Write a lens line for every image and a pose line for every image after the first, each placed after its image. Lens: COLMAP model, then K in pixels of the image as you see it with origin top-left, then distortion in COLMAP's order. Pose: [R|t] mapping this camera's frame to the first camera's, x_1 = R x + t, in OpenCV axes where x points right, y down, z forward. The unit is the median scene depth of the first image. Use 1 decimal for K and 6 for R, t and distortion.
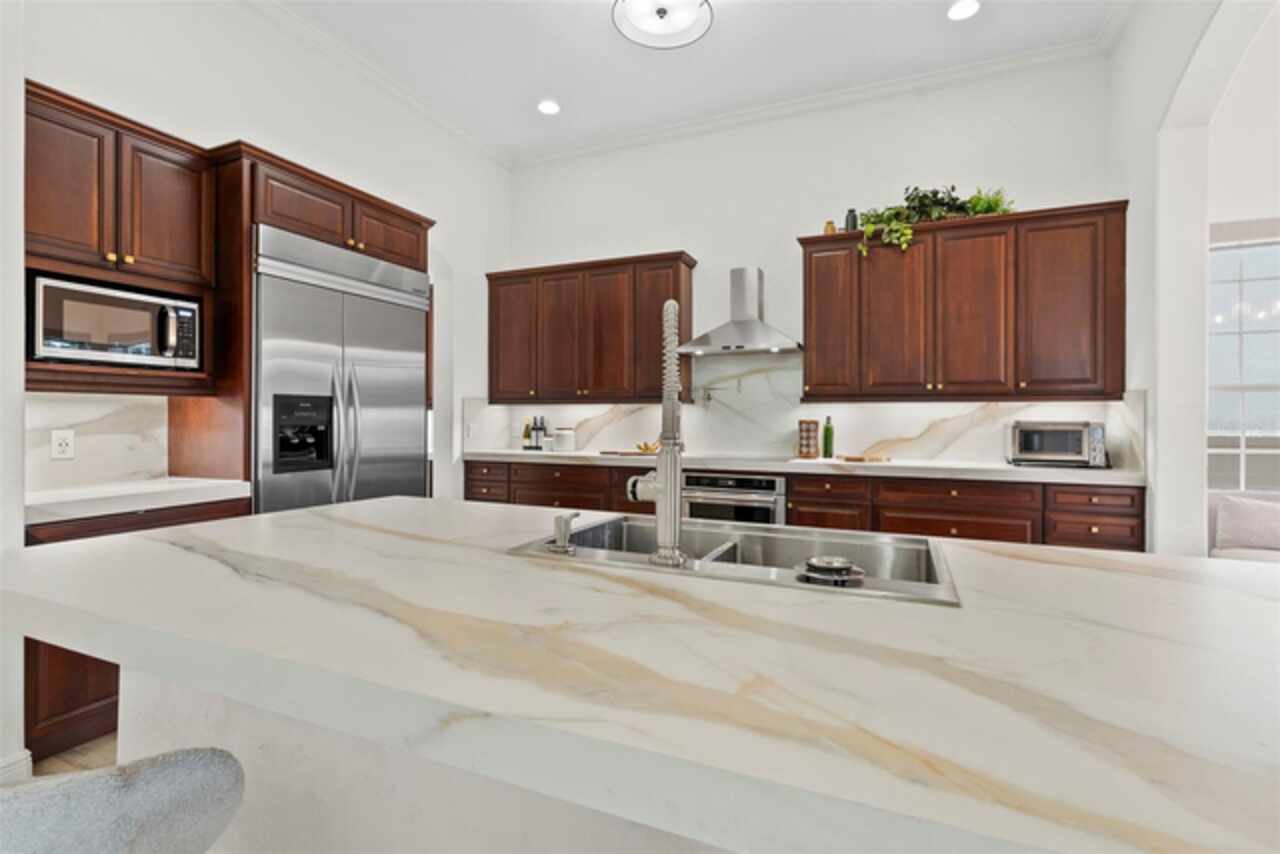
lens RADIAL K [[592.9, 0, 649.7], [0, 592.9, 420.1], [0, 0, 1]] dist [-0.004356, 0.002522]
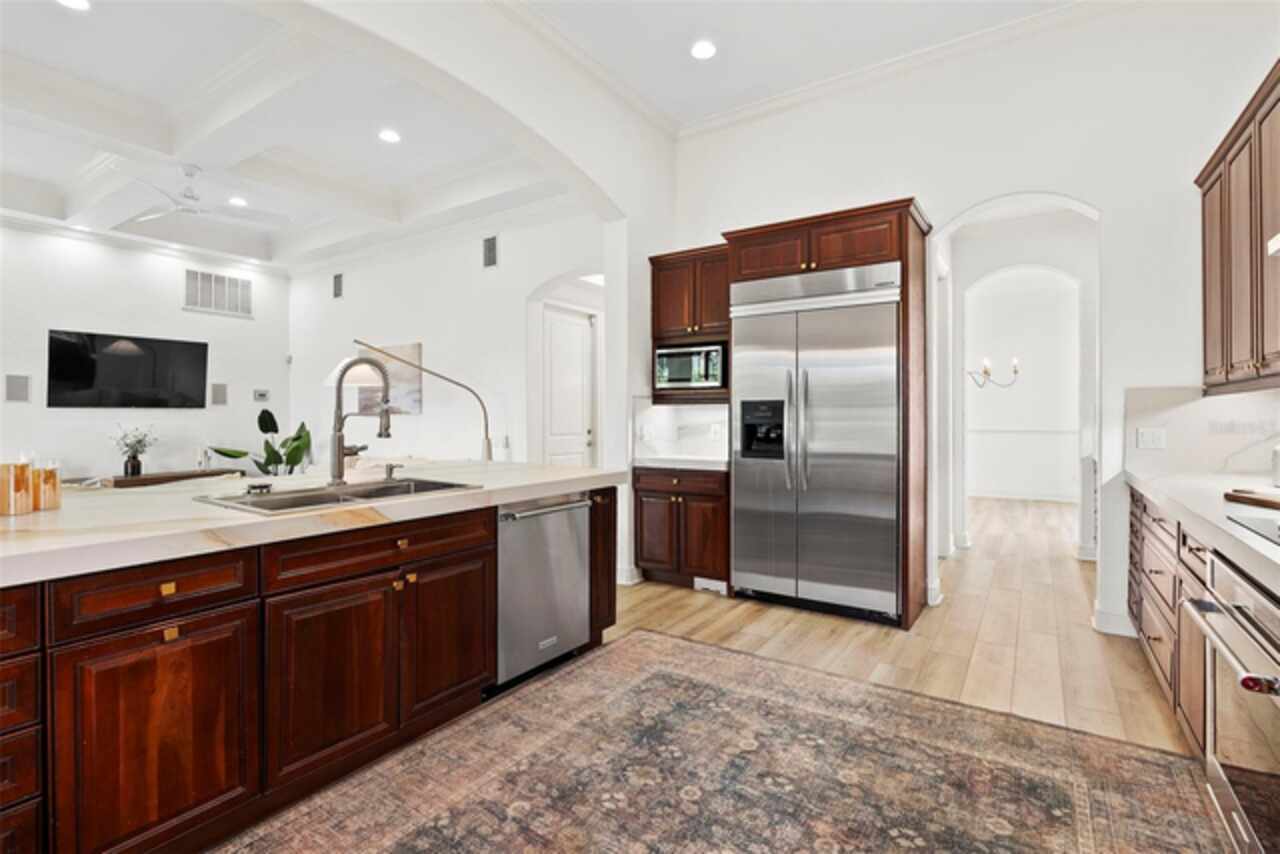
lens RADIAL K [[592.9, 0, 634.5], [0, 592.9, 426.0], [0, 0, 1]] dist [-0.004356, 0.002522]
pose [[-0.194688, 0.016624, -0.980724, 0.566068], [-0.002460, 0.999845, 0.017436, -0.006597], [0.980862, 0.005807, -0.194617, 0.732618]]
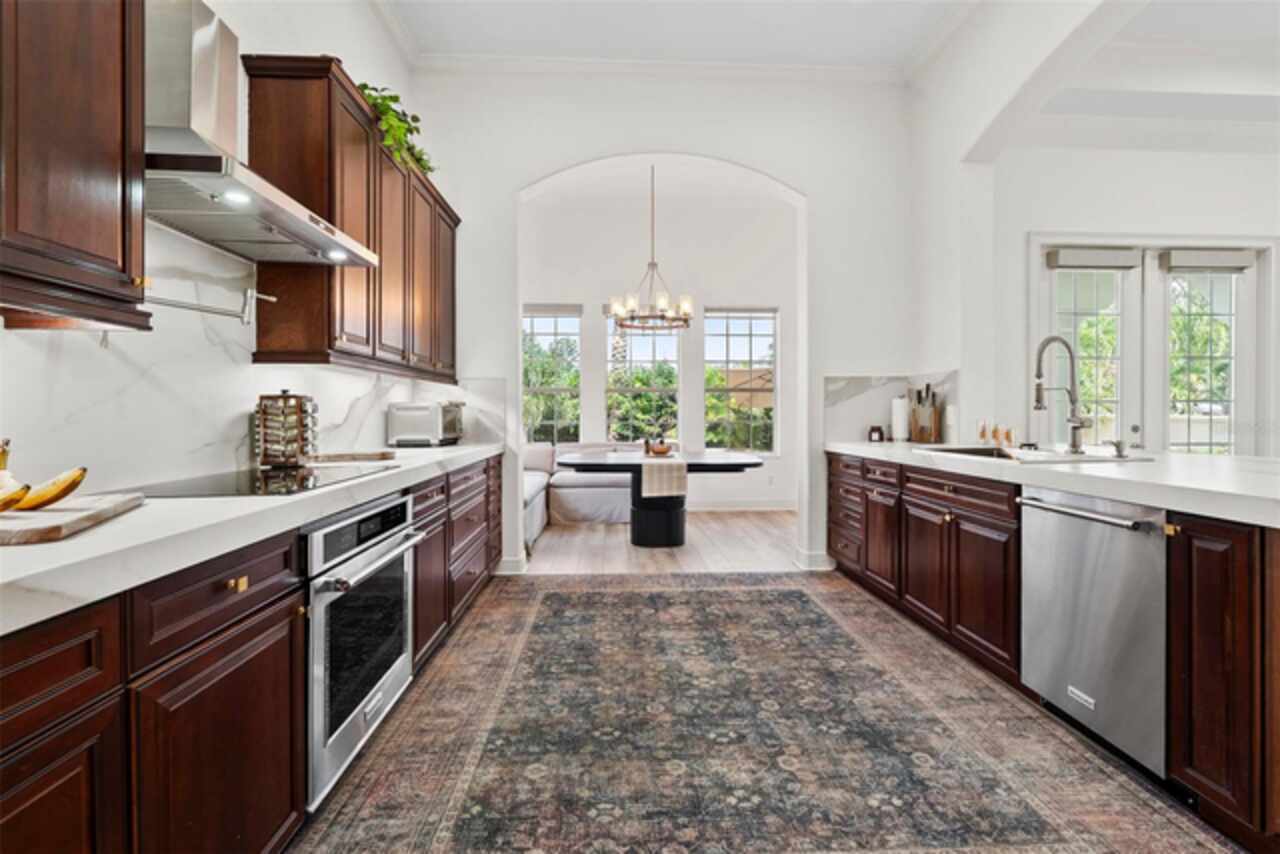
lens RADIAL K [[592.9, 0, 647.4], [0, 592.9, 420.5], [0, 0, 1]] dist [-0.004356, 0.002522]
pose [[-0.448087, -0.005625, 0.893972, -0.386015], [0.005572, 0.999943, 0.009085, 0.022925], [-0.893973, 0.009052, -0.448030, 1.048860]]
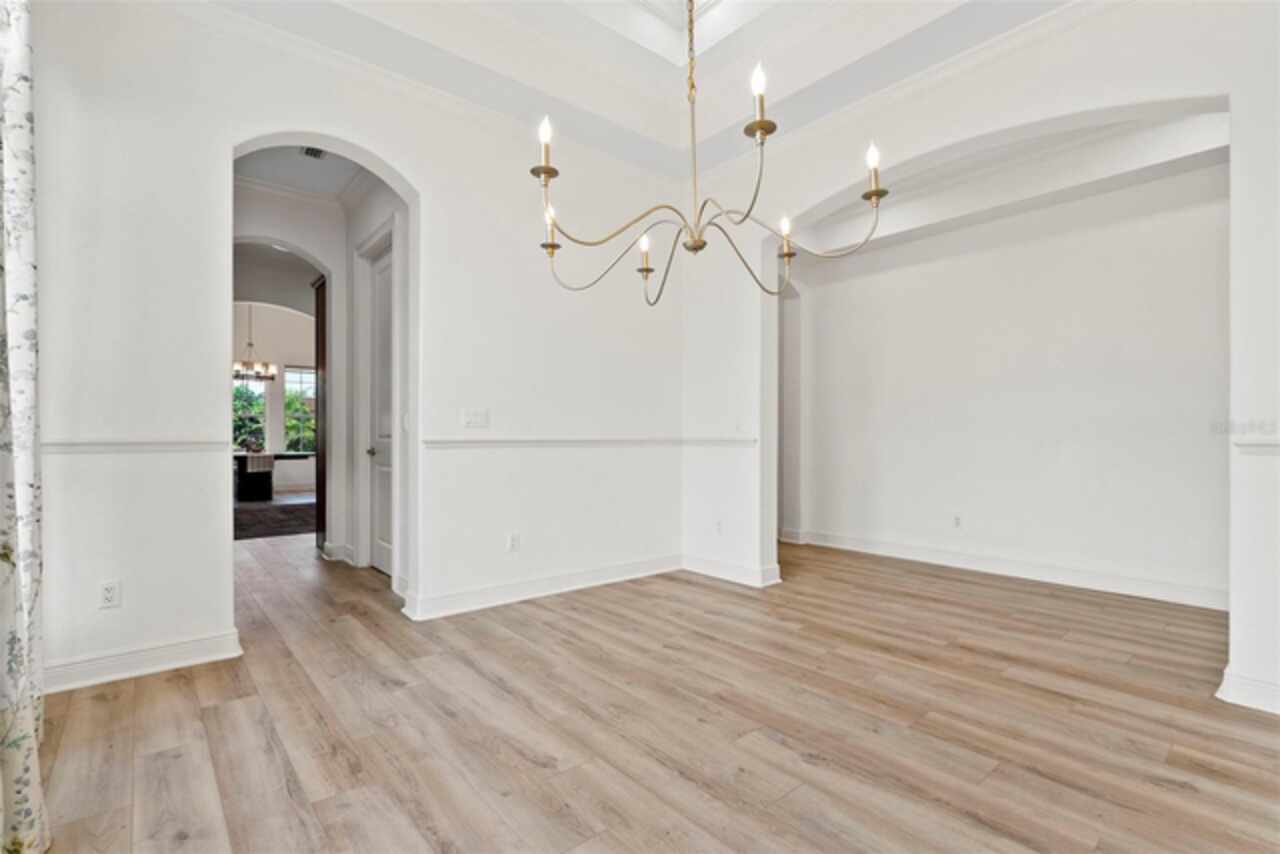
lens RADIAL K [[592.9, 0, 634.7], [0, 592.9, 434.1], [0, 0, 1]] dist [-0.004356, 0.002522]
pose [[-0.888232, 0.003974, 0.459377, -1.666319], [0.003230, 0.999992, -0.002406, 0.047908], [-0.459383, -0.000653, -0.888238, 1.848404]]
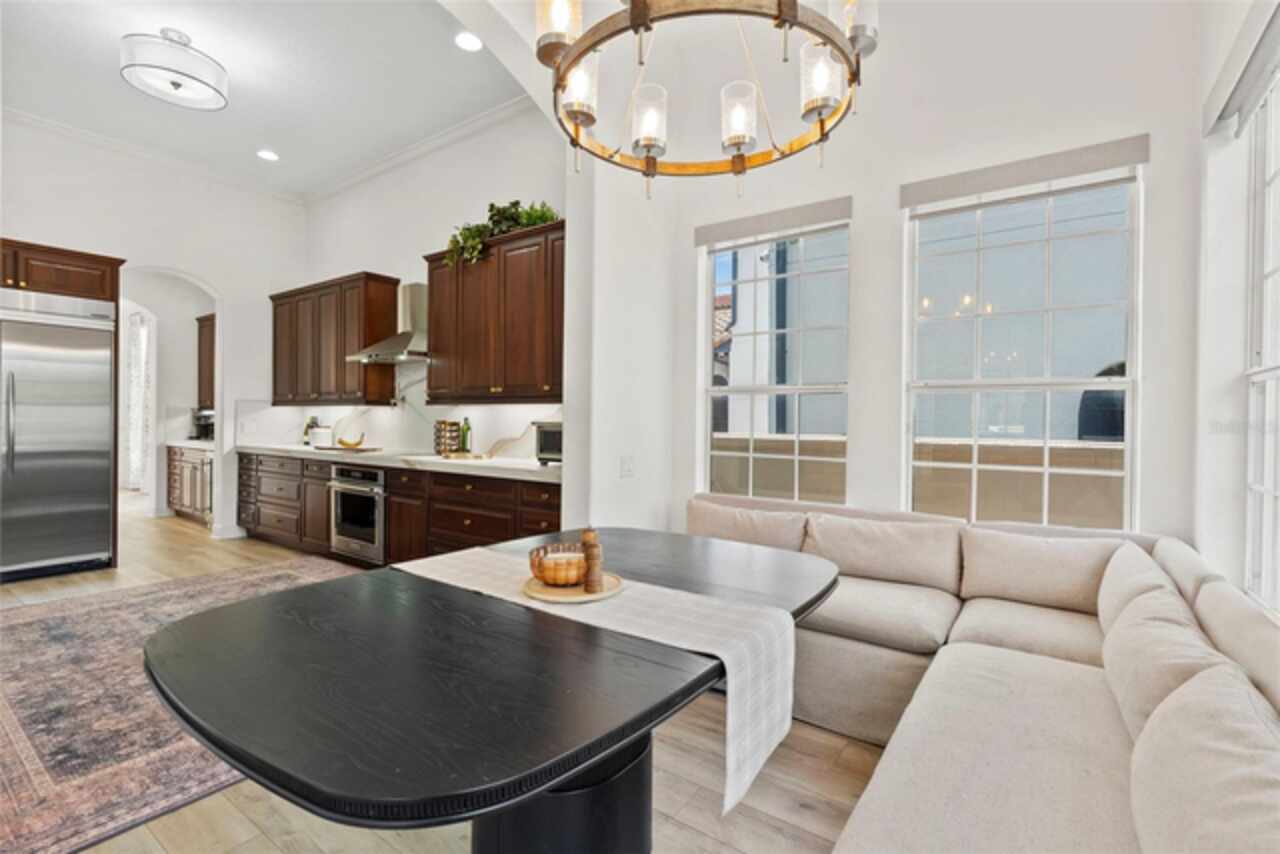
lens RADIAL K [[592.9, 0, 639.5], [0, 592.9, 425.5], [0, 0, 1]] dist [-0.004356, 0.002522]
pose [[0.973790, 0.010433, -0.227208, 0.952528], [-0.010593, 0.999944, 0.000515, 0.005606], [0.227200, 0.001905, 0.973846, 0.019626]]
